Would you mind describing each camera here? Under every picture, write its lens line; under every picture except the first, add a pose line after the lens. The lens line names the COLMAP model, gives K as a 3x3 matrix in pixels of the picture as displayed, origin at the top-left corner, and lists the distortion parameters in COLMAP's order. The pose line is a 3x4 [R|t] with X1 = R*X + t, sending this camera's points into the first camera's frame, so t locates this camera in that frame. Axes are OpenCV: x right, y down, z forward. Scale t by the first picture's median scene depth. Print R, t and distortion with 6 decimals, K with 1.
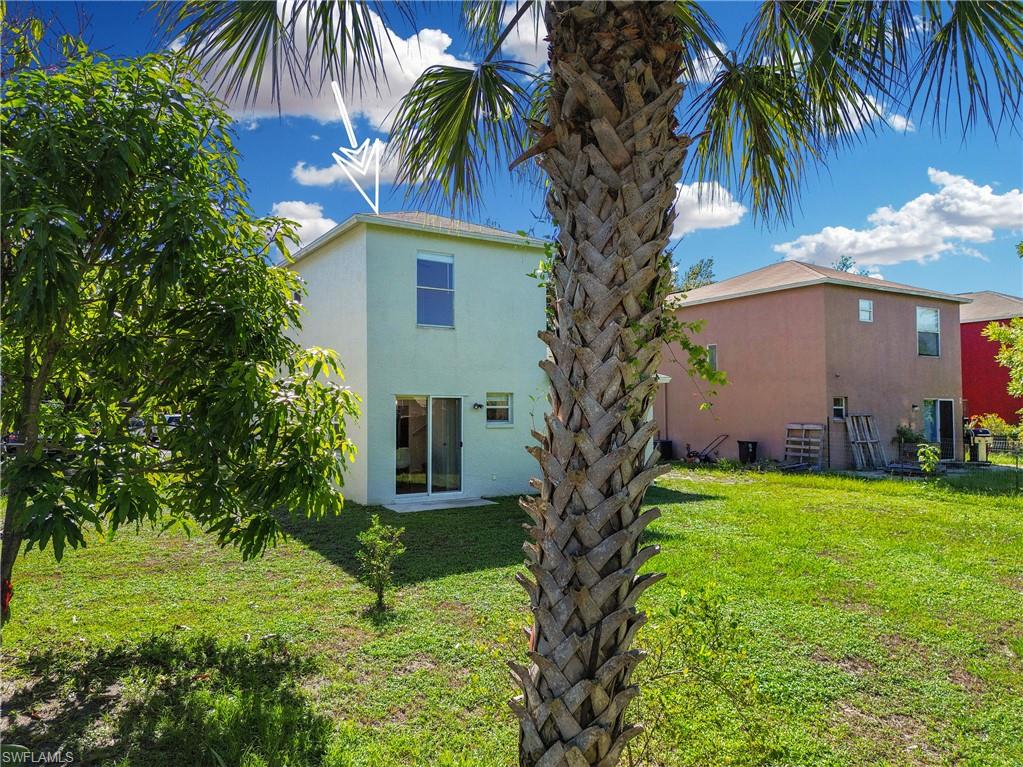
lens RADIAL K [[749.0, 0, 501.3], [0, 749.0, 384.4], [0, 0, 1]] dist [0.001824, 0.000182]
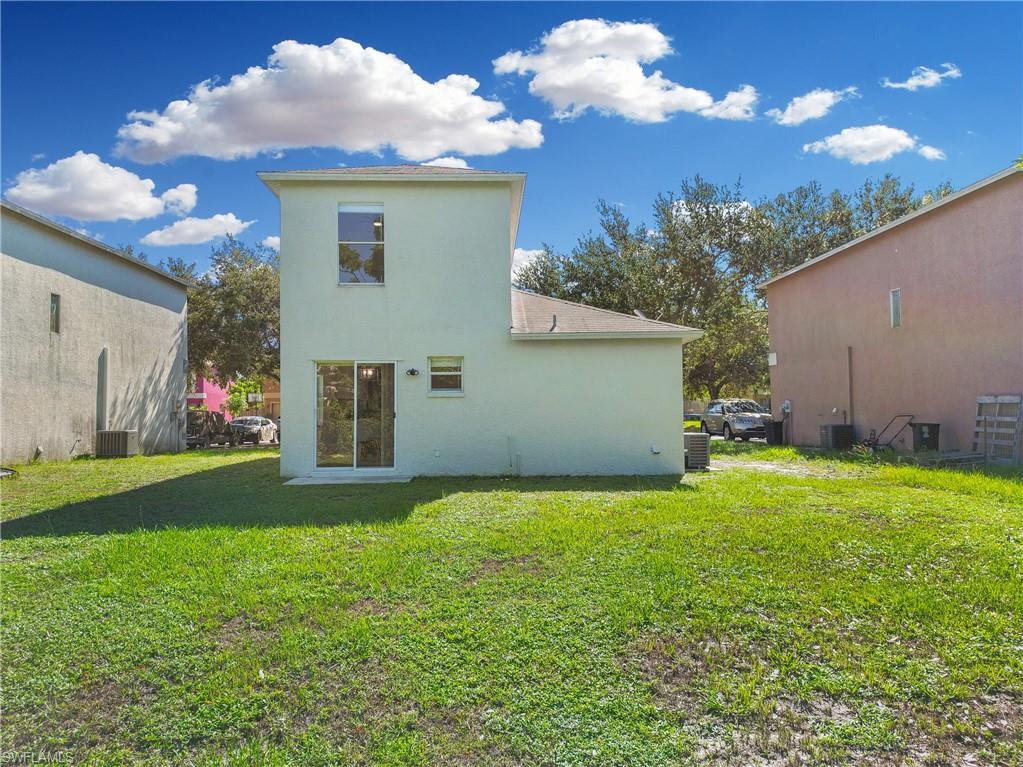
lens RADIAL K [[749.0, 0, 501.3], [0, 749.0, 384.4], [0, 0, 1]] dist [0.001824, 0.000182]
pose [[0.859751, -0.021527, -0.510259, 0.508423], [0.023025, 0.999729, -0.003382, 0.049648], [0.510194, -0.008841, 0.860014, 0.299761]]
